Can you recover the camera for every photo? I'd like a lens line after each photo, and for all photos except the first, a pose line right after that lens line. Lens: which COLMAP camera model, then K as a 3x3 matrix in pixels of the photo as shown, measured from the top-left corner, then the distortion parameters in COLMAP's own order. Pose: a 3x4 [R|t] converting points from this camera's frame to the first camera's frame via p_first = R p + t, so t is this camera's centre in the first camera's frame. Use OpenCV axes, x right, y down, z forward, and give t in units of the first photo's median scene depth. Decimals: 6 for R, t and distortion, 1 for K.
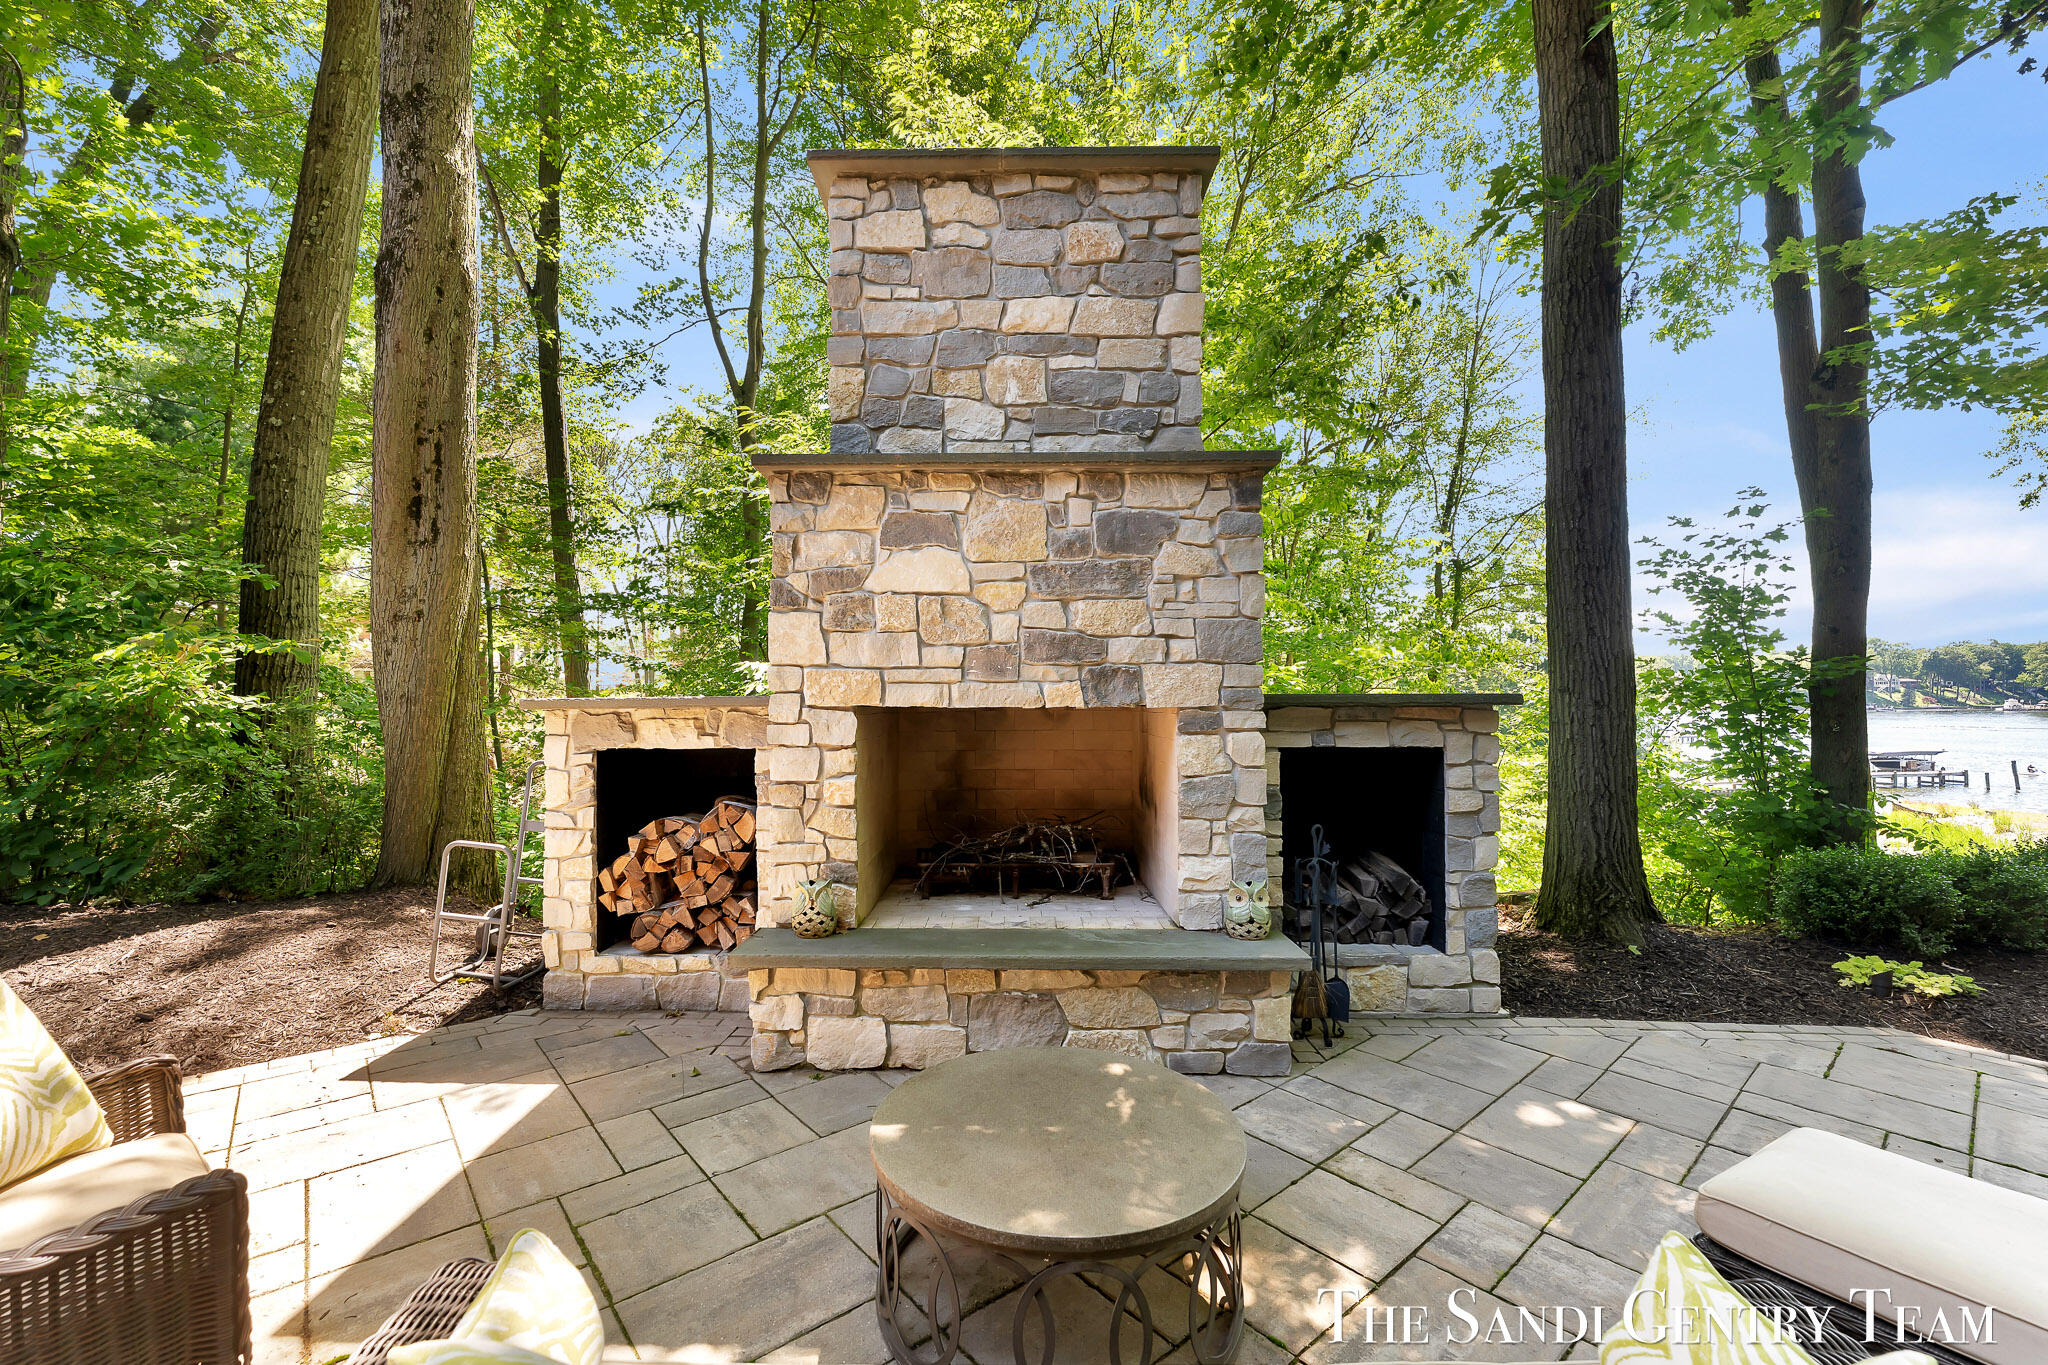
lens RADIAL K [[854.2, 0, 1021.9], [0, 854.2, 674.4], [0, 0, 1]] dist [-0.001734, -0.000124]
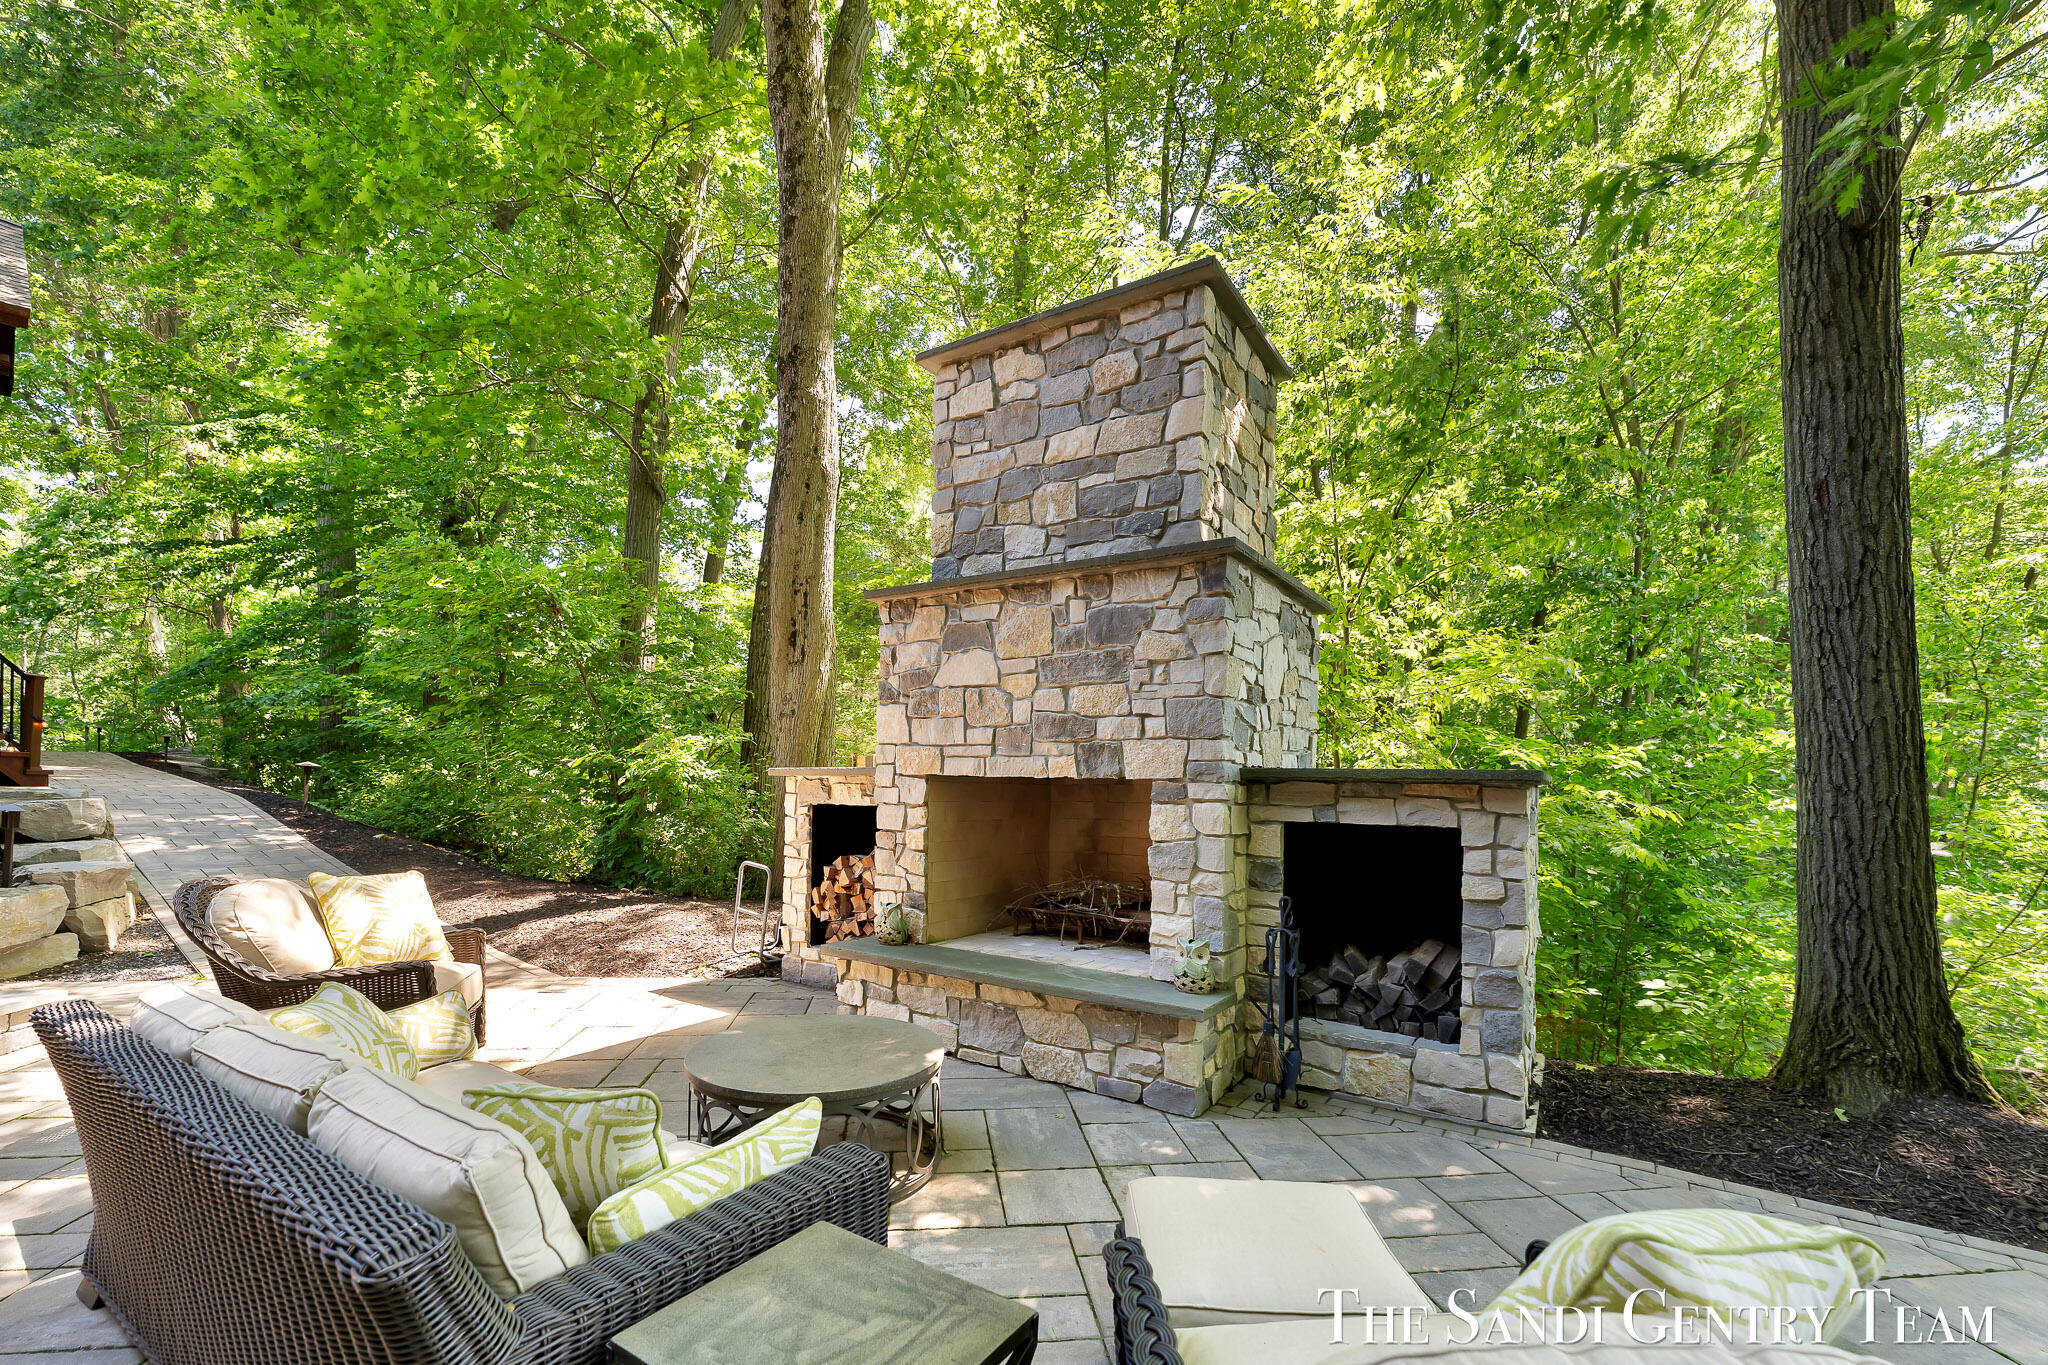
lens RADIAL K [[869.6, 0, 1028.2], [0, 869.6, 756.3], [0, 0, 1]] dist [-0.000721, -0.000155]
pose [[0.843370, -0.000406, -0.537333, 0.614970], [-0.002318, 0.999988, -0.004393, 0.013481], [0.537328, 0.004951, 0.843359, -0.039226]]
